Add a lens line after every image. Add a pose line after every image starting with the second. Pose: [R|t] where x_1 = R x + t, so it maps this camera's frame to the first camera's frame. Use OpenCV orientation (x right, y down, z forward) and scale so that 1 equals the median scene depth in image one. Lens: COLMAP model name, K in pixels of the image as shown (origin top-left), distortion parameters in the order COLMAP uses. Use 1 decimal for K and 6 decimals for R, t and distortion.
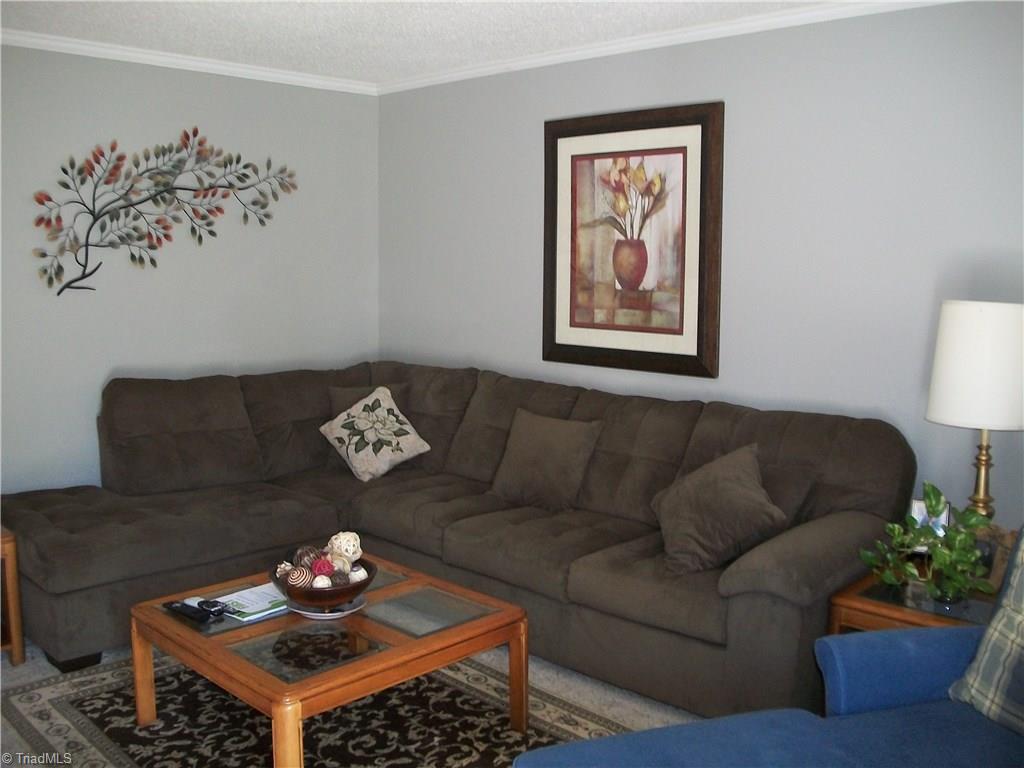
lens RADIAL K [[1013.1, 0, 512.1], [0, 1013.1, 377.0], [0, 0, 1]] dist [-0.101558, 0.000000]
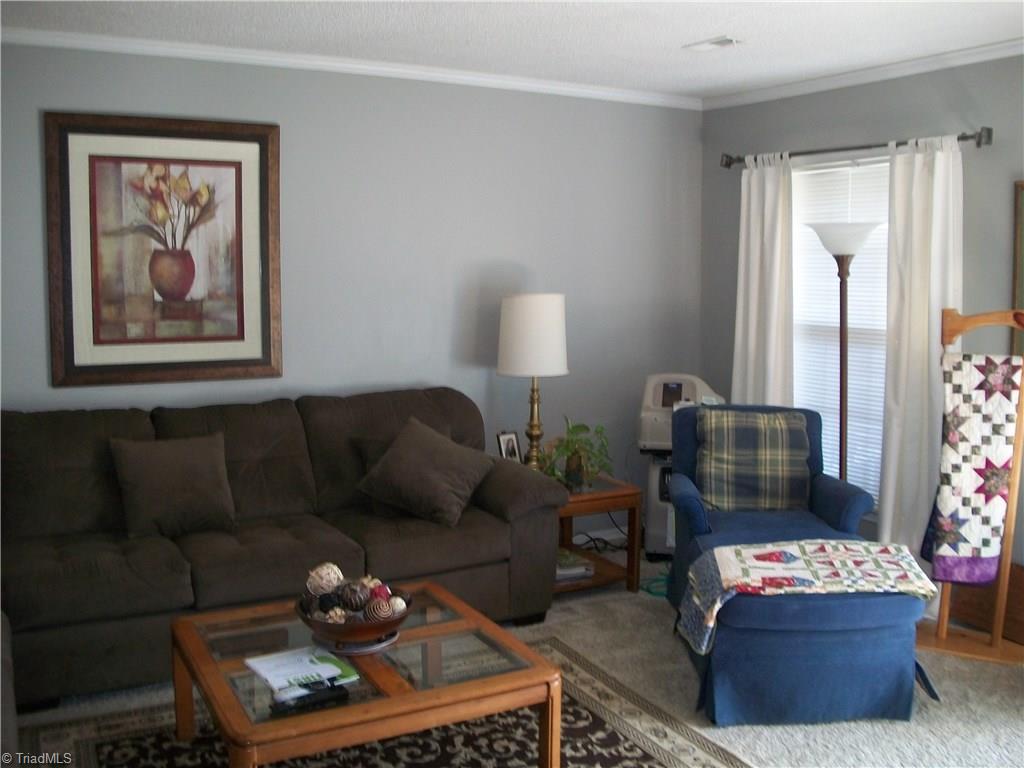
lens RADIAL K [[1013.1, 0, 509.1], [0, 1013.1, 382.5], [0, 0, 1]] dist [-0.101558, 0.000000]
pose [[0.292910, -0.097188, 0.951188, -0.721214], [0.119237, 0.990768, 0.064514, -0.031941], [-0.948676, 0.094520, 0.301794, 0.411807]]
